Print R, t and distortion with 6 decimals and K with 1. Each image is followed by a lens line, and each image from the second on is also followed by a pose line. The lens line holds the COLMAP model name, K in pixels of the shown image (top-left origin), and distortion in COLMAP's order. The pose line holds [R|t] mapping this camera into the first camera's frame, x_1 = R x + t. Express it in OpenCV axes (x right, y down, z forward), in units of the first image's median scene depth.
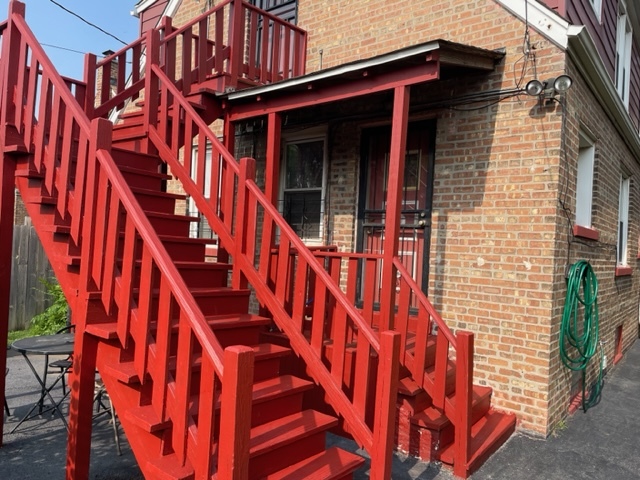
lens RADIAL K [[486.1, 0, 321.5], [0, 486.1, 249.1], [0, 0, 1]] dist [0.094032, -0.112251]
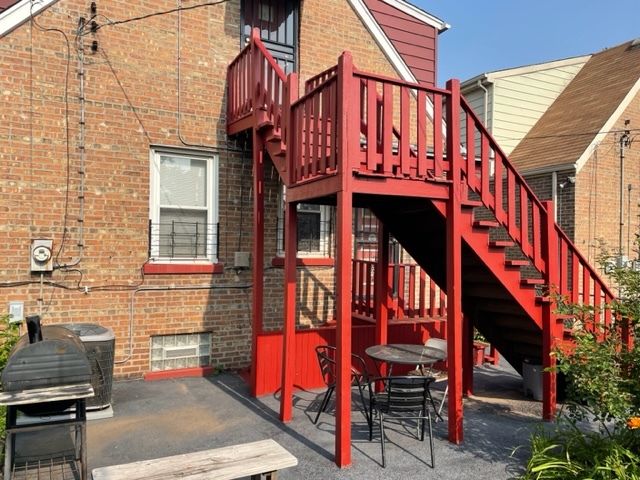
lens RADIAL K [[486.1, 0, 321.5], [0, 486.1, 249.1], [0, 0, 1]] dist [0.094032, -0.112251]
pose [[0.417192, -0.035818, 0.908112, -1.484919], [0.007618, 0.999326, 0.035916, -0.094970], [-0.908787, -0.008066, 0.417183, 0.616700]]
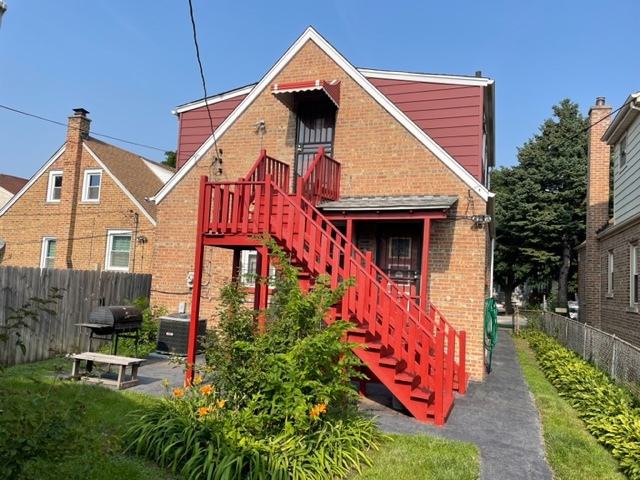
lens RADIAL K [[486.1, 0, 321.5], [0, 486.1, 249.1], [0, 0, 1]] dist [0.094032, -0.112251]
pose [[0.948515, 0.024814, 0.315760, -0.816512], [-0.007217, 0.998361, -0.056777, -0.058307], [-0.316651, 0.051575, 0.947139, -0.756538]]
